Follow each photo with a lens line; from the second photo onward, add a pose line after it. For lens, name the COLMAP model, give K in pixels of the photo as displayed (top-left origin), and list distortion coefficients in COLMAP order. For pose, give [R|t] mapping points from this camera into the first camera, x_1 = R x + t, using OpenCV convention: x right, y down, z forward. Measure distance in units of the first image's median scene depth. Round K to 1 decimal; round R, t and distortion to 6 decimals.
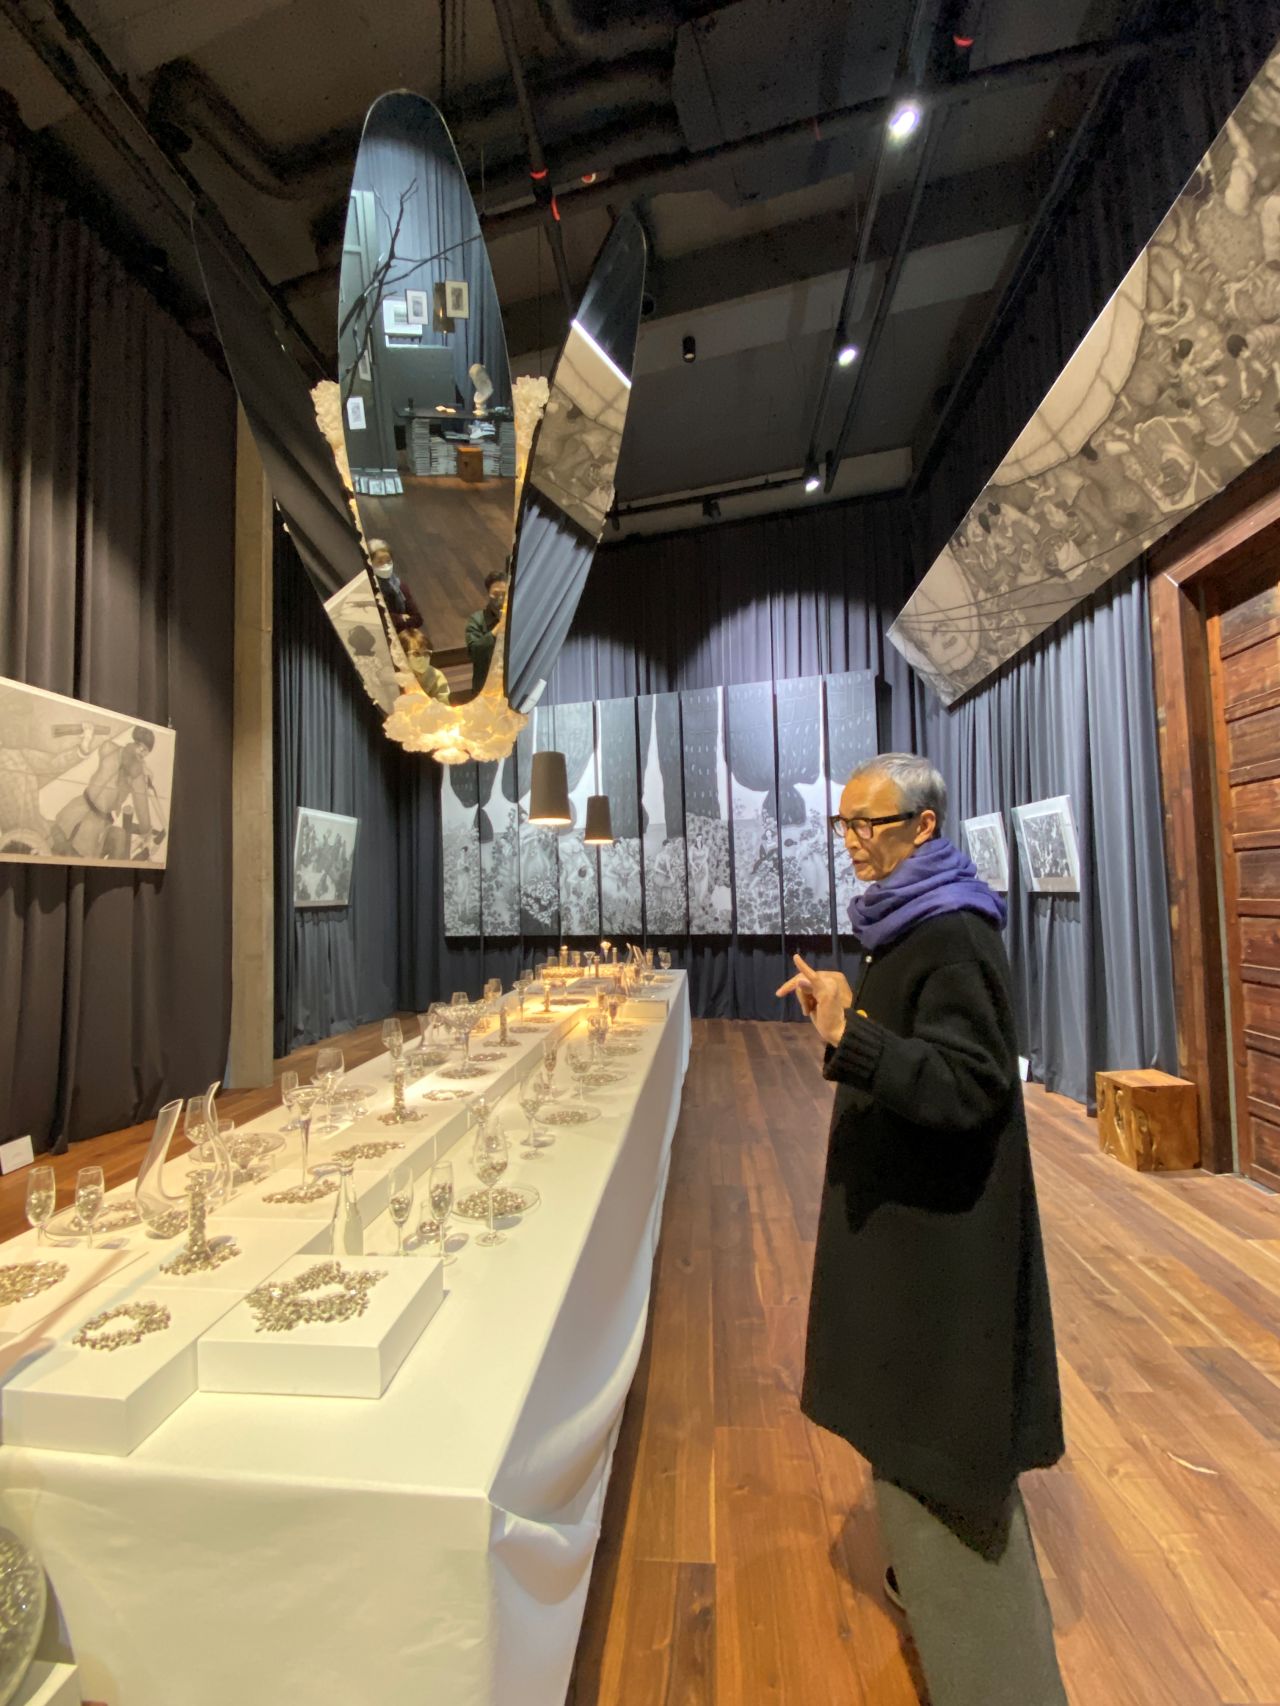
lens RADIAL K [[777.1, 0, 640.0], [0, 777.1, 853.0], [0, 0, 1]] dist [0.001365, -0.011669]
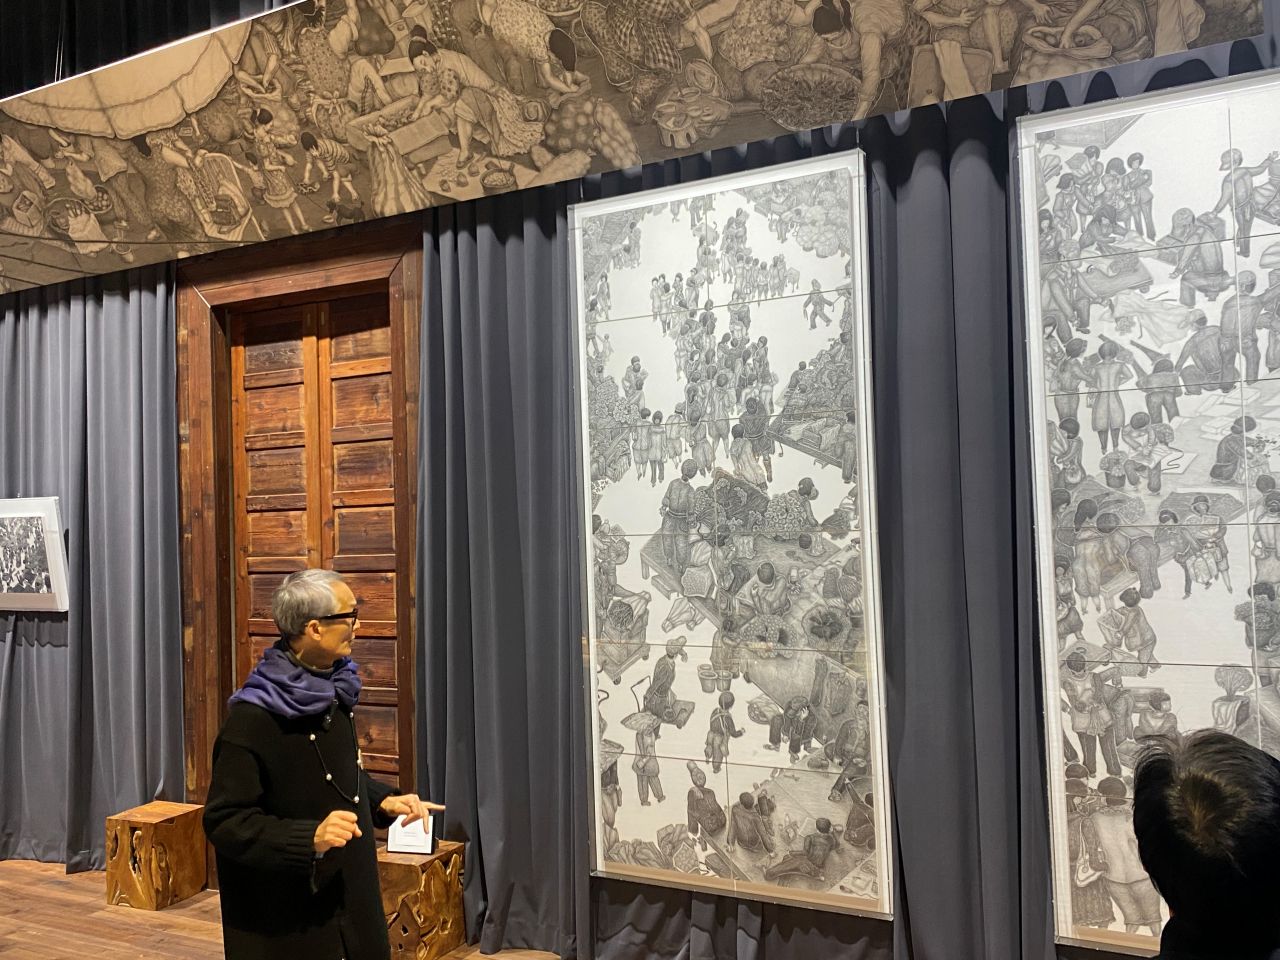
lens RADIAL K [[1138.9, 0, 640.0], [0, 1138.9, 480.0], [0, 0, 1]] dist [-0.006033, -0.004756]
pose [[0.405699, 0.044184, 0.912938, -0.422300], [-0.025340, 0.998991, -0.037088, -0.083423], [-0.913655, -0.008087, 0.406409, -0.109448]]
